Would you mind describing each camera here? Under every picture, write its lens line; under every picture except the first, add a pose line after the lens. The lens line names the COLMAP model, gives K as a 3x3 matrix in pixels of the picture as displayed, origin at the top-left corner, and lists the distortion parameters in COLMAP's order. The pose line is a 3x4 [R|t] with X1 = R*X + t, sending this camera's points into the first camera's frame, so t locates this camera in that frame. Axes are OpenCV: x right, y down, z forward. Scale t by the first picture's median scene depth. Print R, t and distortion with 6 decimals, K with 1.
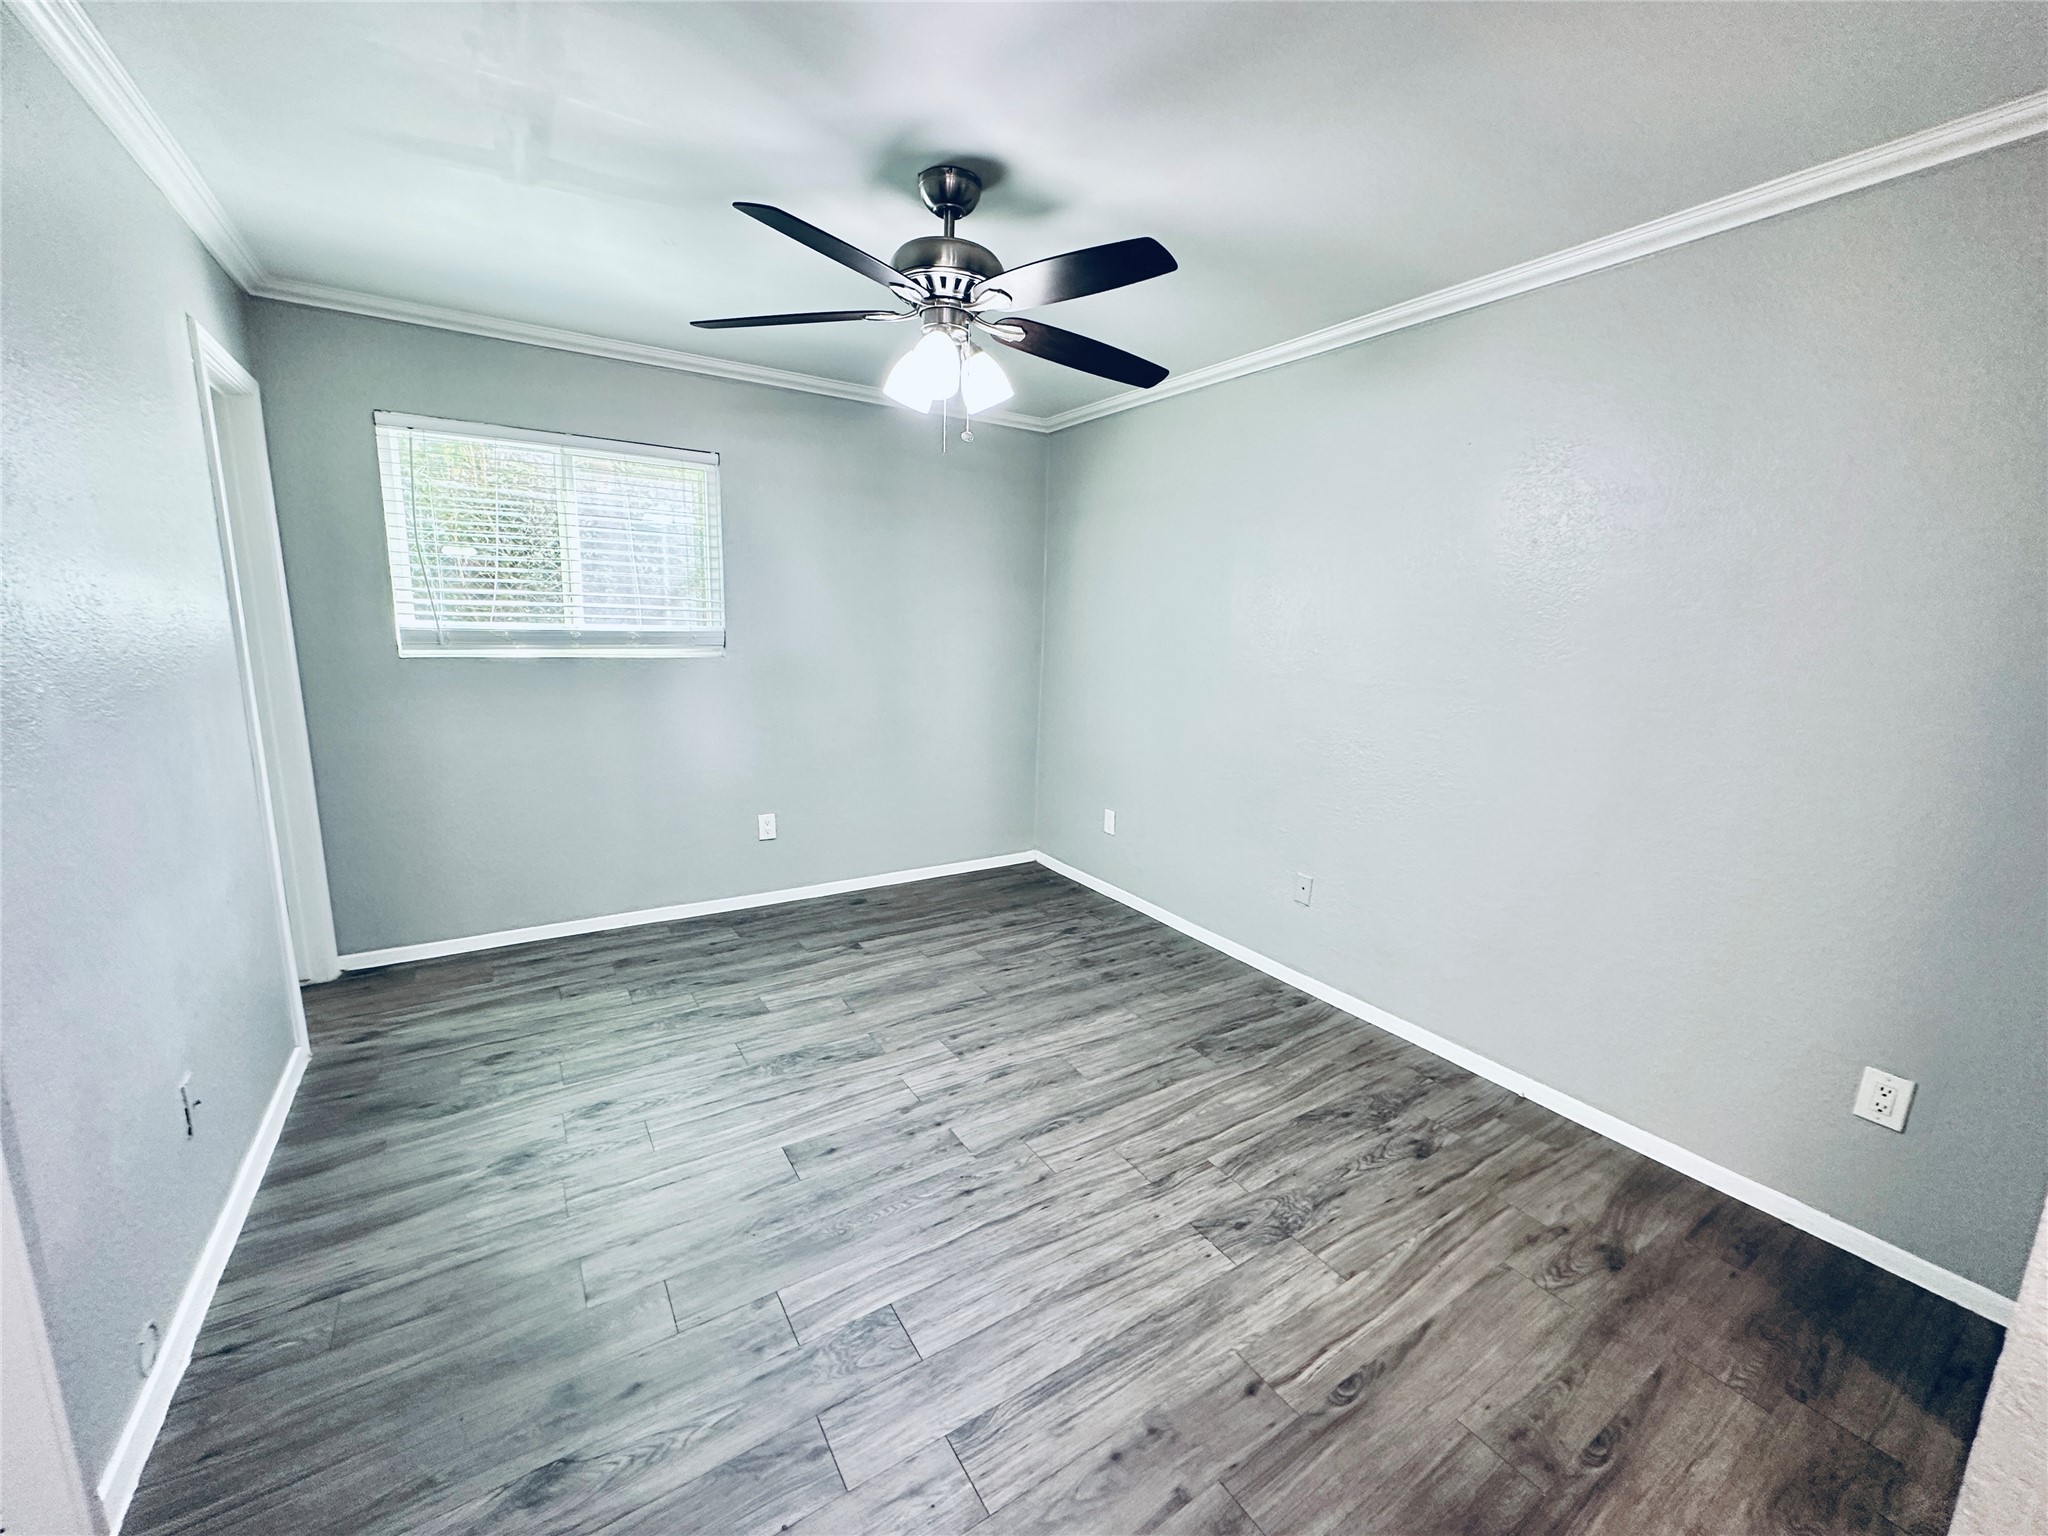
lens RADIAL K [[813.7, 0, 1021.4], [0, 813.7, 766.5], [0, 0, 1]] dist [-0.002168, 0.000861]
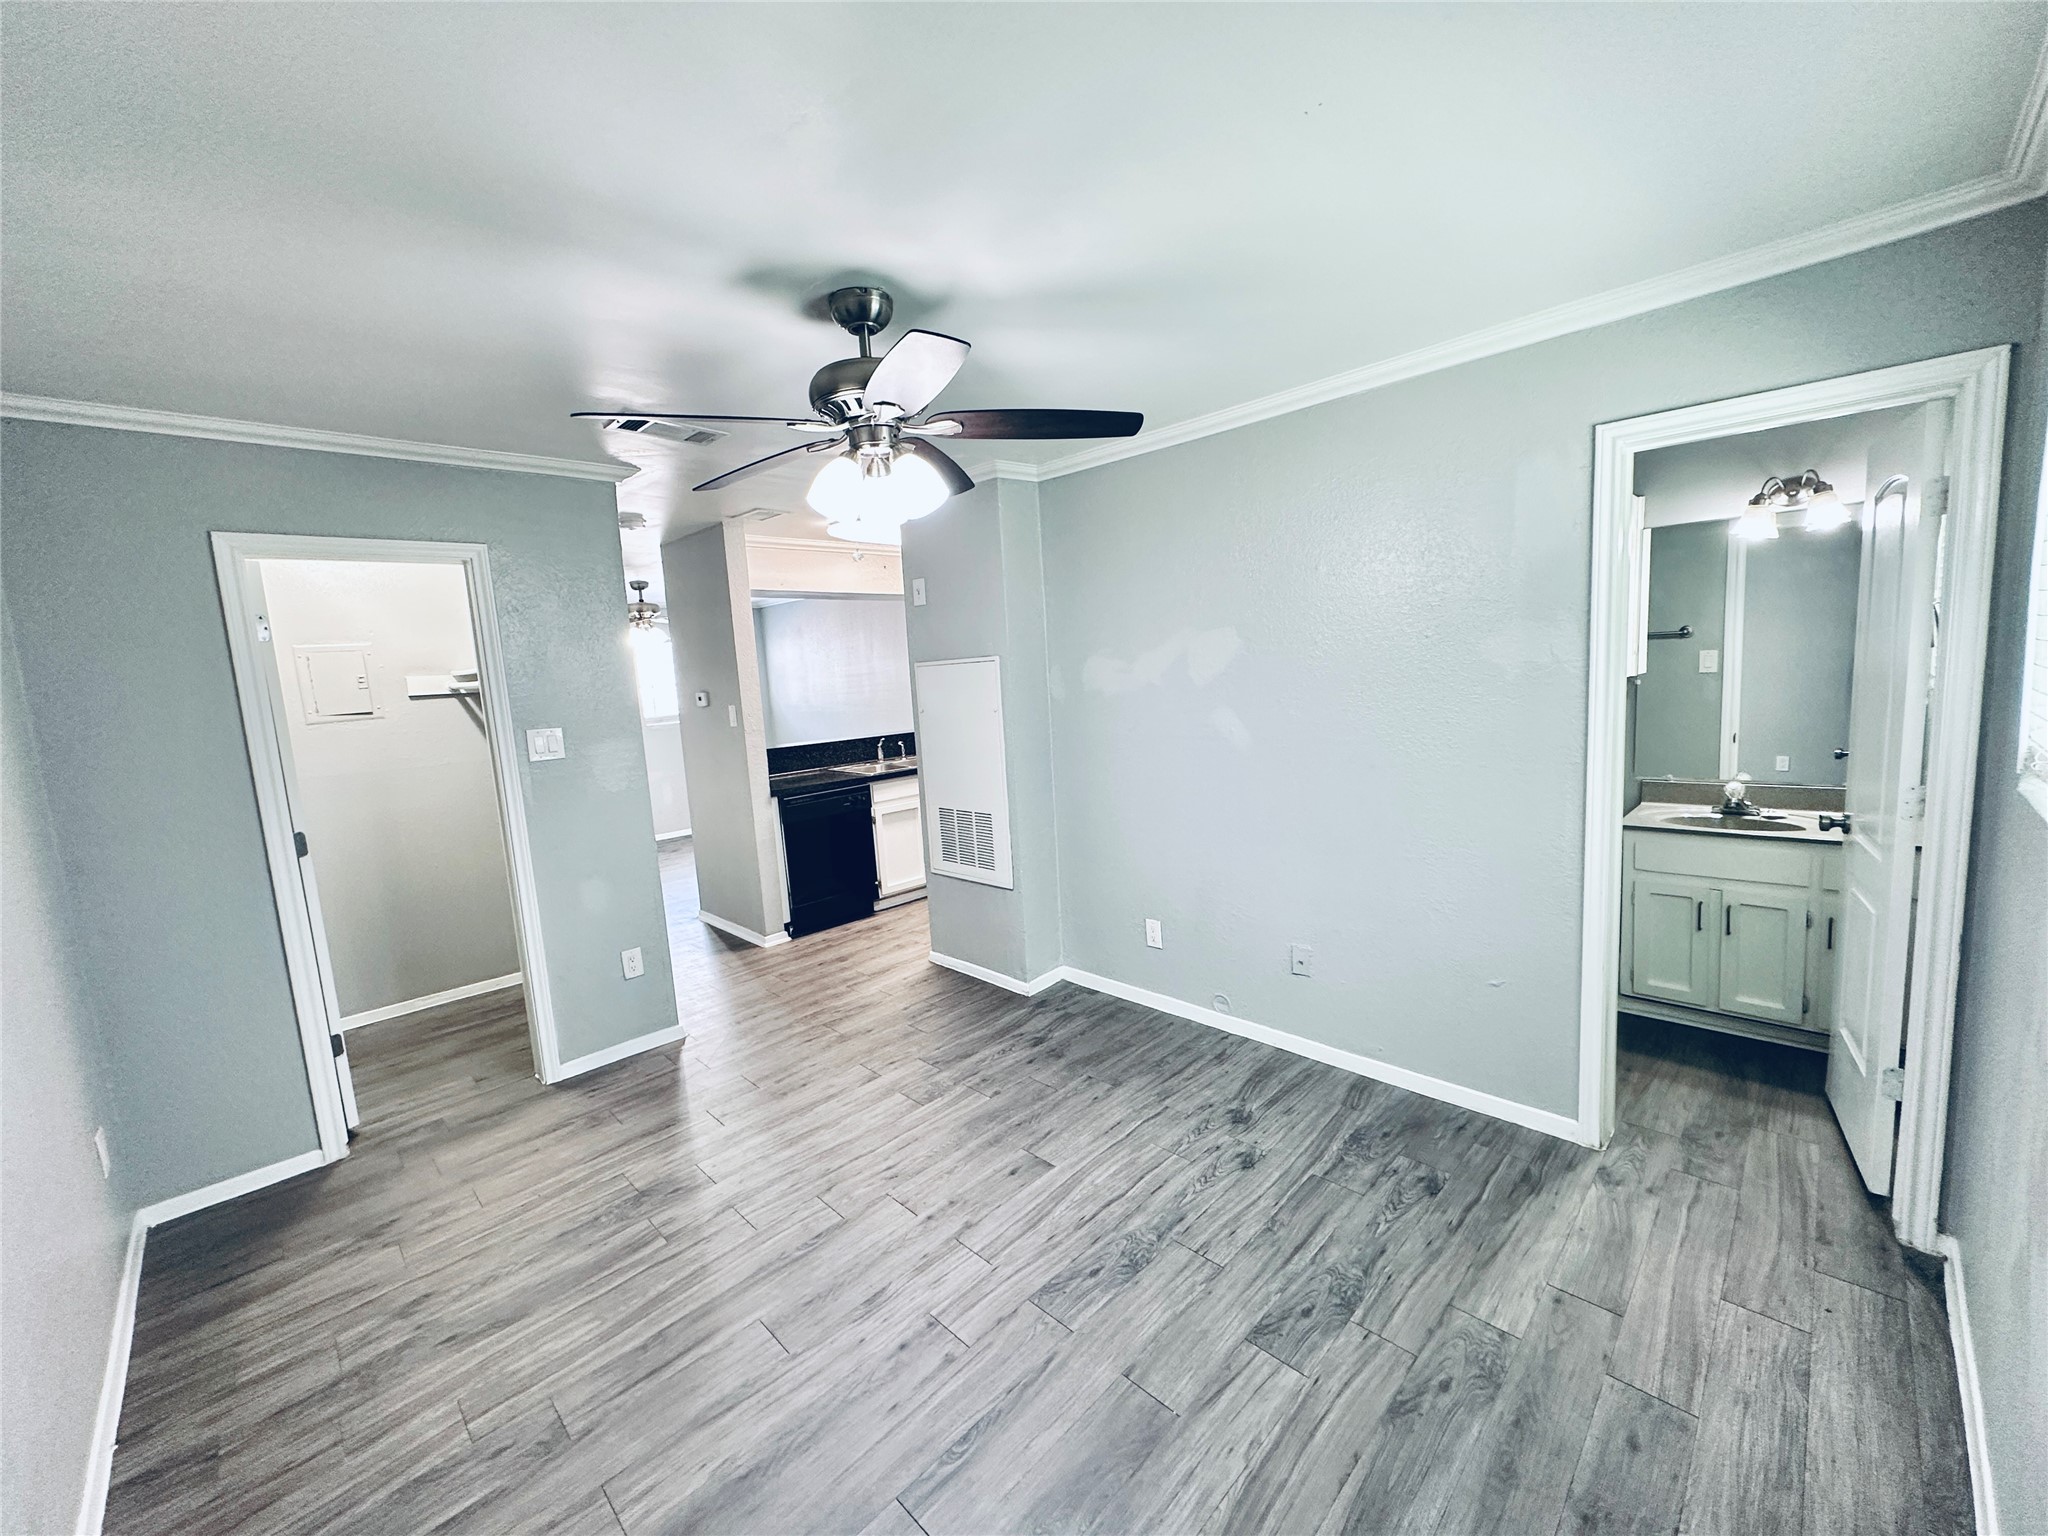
lens RADIAL K [[813.7, 0, 1021.4], [0, 813.7, 766.5], [0, 0, 1]] dist [-0.002168, 0.000861]
pose [[-0.977782, 0.054996, -0.202281, -0.039369], [-0.007427, 0.955278, 0.295617, -0.400579], [0.209492, 0.290552, -0.933645, 1.805845]]
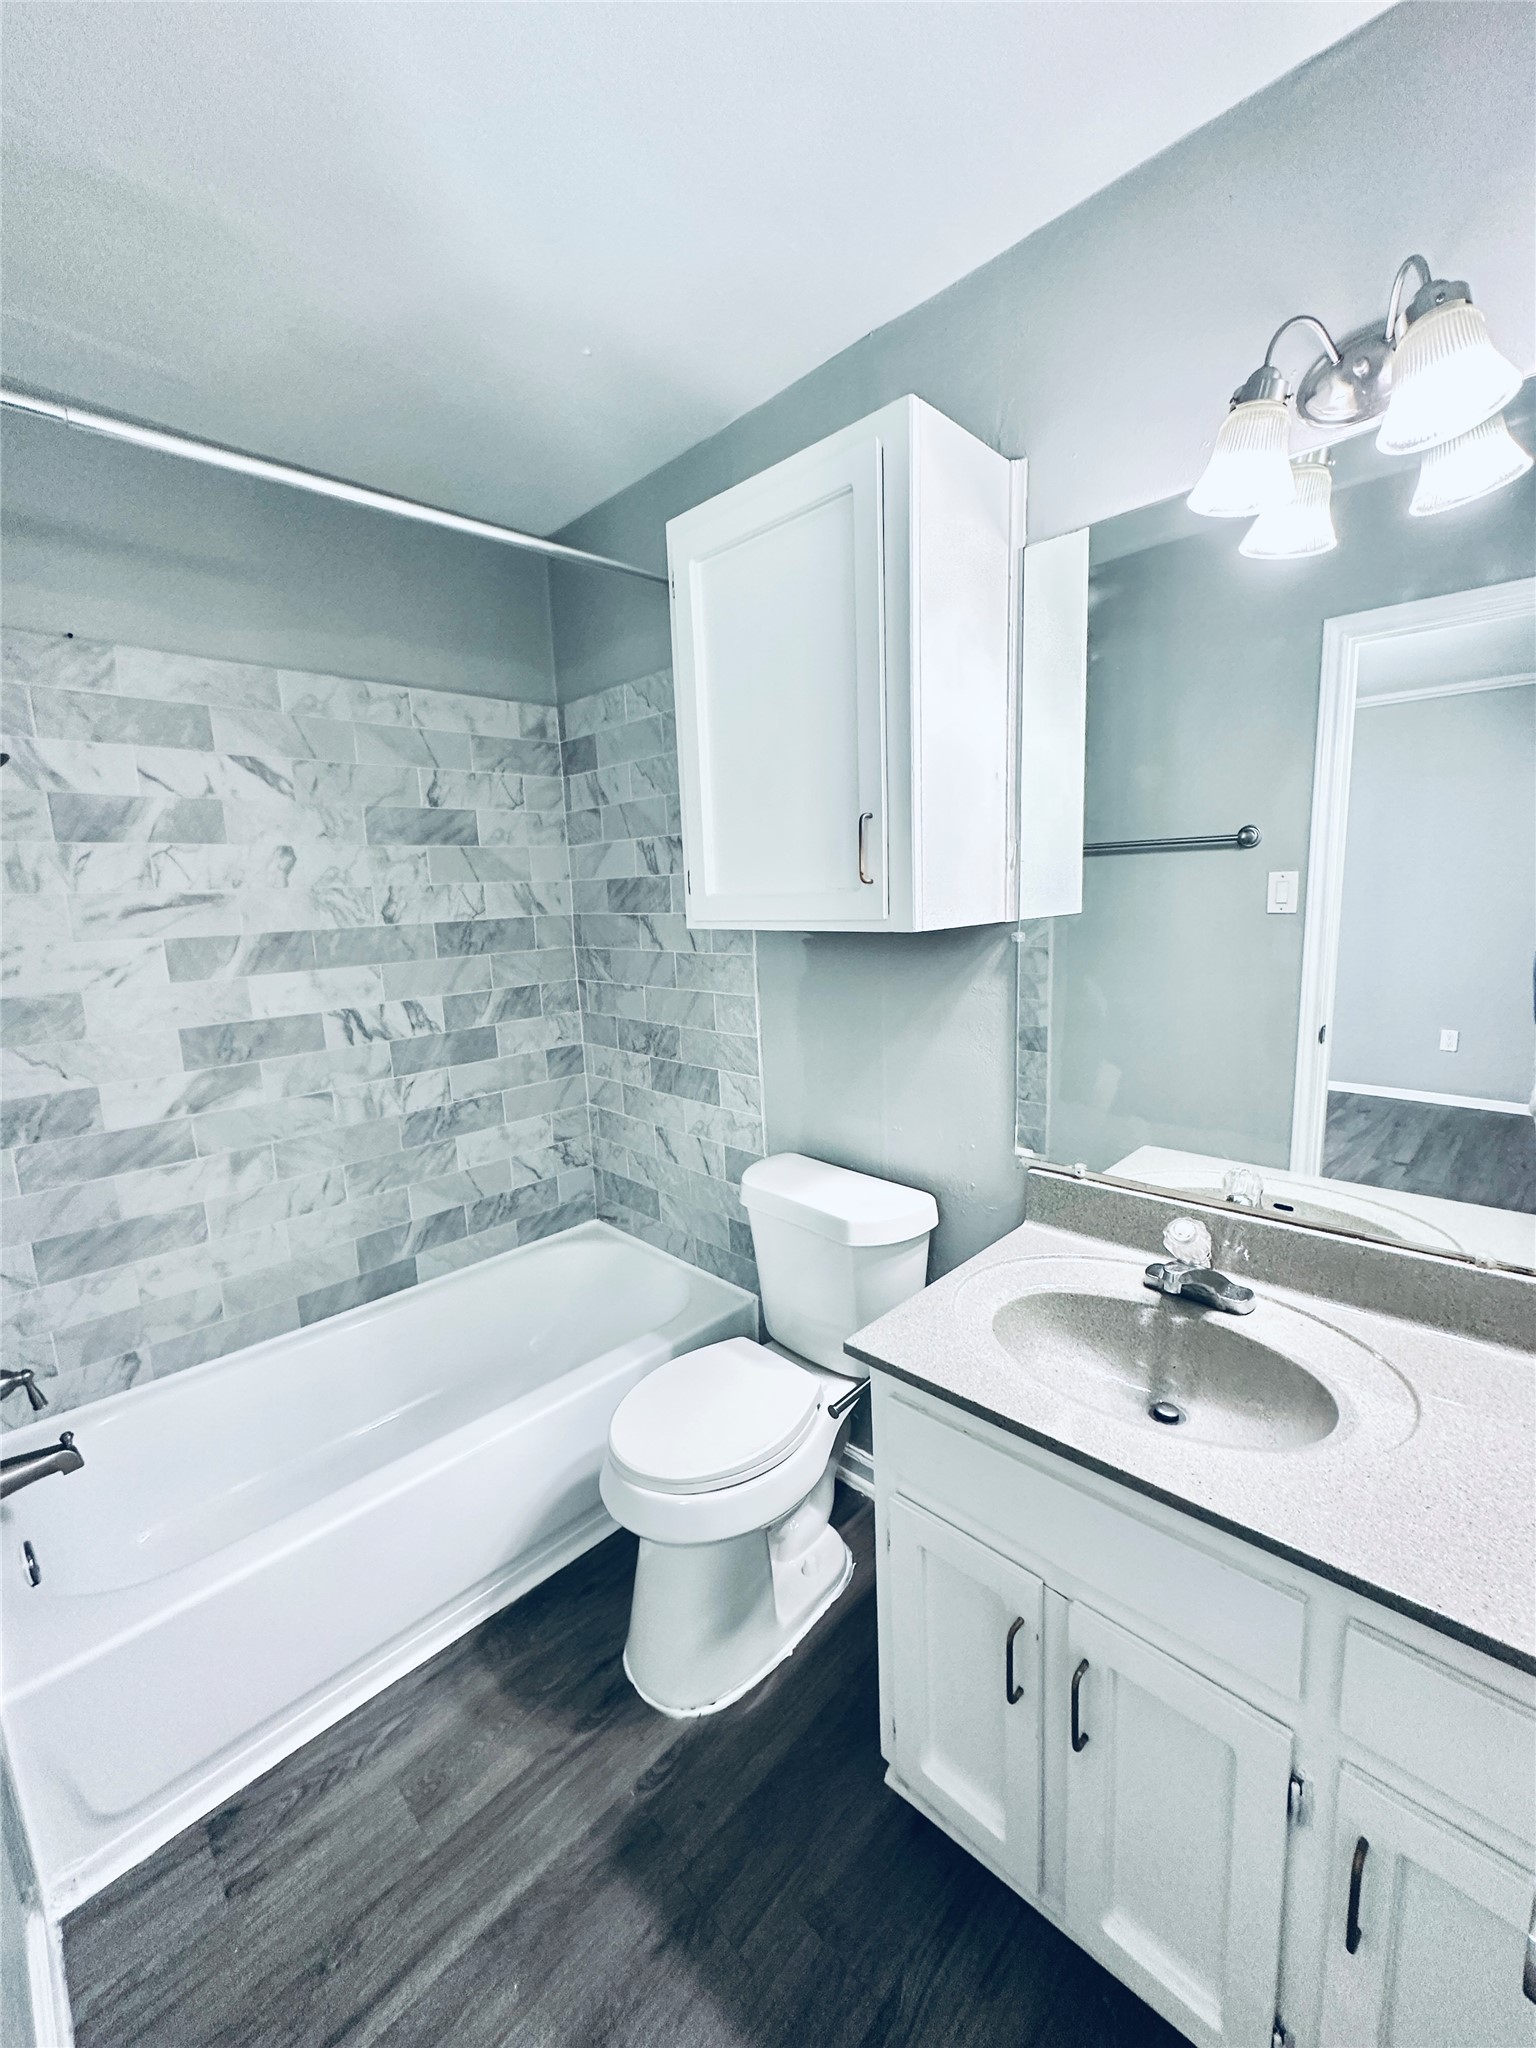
lens RADIAL K [[816.4, 0, 768.0], [0, 816.4, 1024.0], [0, 0, 1]] dist [-0.001703, 0.000723]
pose [[-0.972546, 0.045689, -0.228181, -0.123231], [-0.034144, 0.941910, 0.334125, -0.389095], [0.230192, 0.332743, -0.914491, 1.755144]]
